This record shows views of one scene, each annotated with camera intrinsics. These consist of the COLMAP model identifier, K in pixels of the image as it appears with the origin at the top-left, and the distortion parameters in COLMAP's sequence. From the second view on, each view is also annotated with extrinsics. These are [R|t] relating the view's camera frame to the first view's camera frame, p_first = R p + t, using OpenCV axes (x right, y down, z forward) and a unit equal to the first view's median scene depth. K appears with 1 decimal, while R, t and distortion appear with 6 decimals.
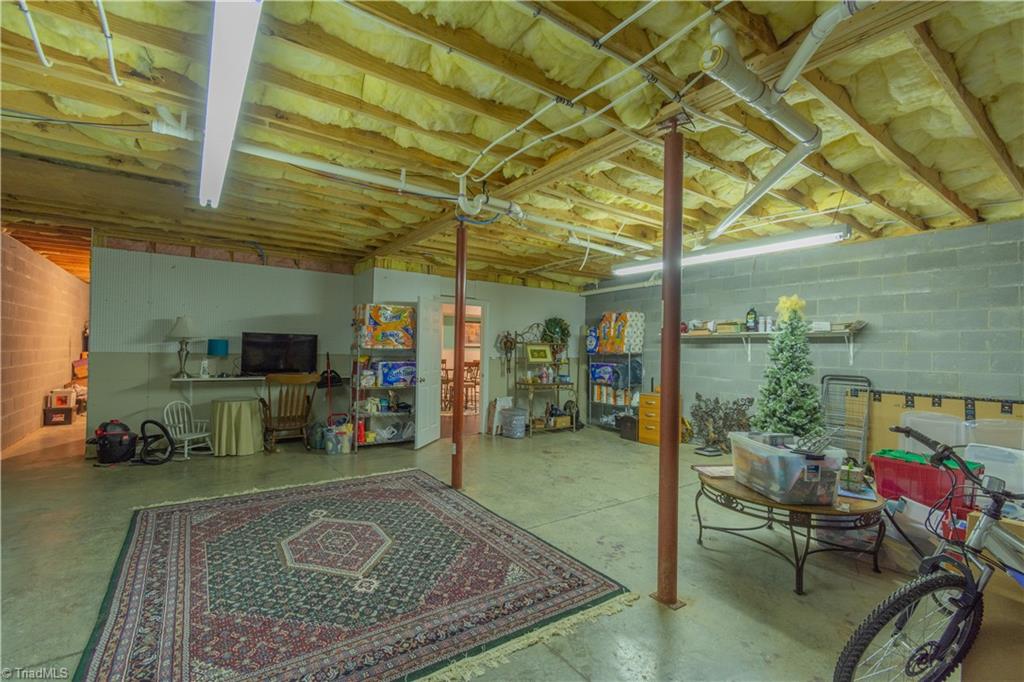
lens RADIAL K [[451.9, 0, 513.5], [0, 451.9, 343.3], [0, 0, 1]] dist [0.000698, -0.000176]
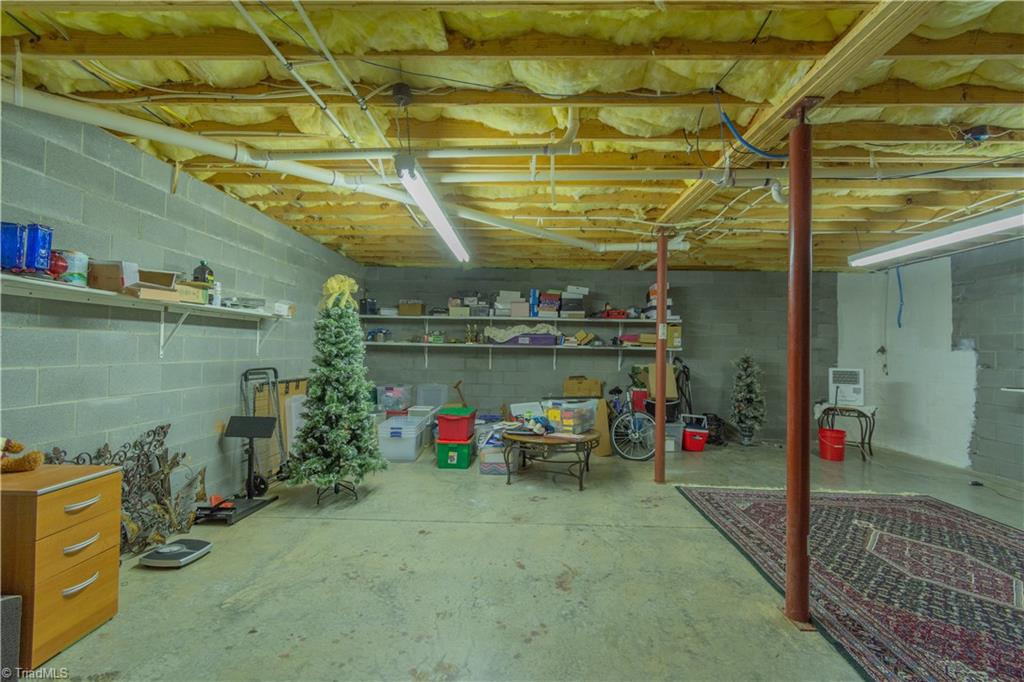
lens RADIAL K [[451.9, 0, 513.5], [0, 451.9, 343.3], [0, 0, 1]] dist [0.000698, -0.000176]
pose [[-0.794408, -0.024182, 0.606903, -0.226520], [-0.042049, 0.998999, -0.015236, 0.028258], [-0.605927, -0.037623, -0.794630, 2.109693]]
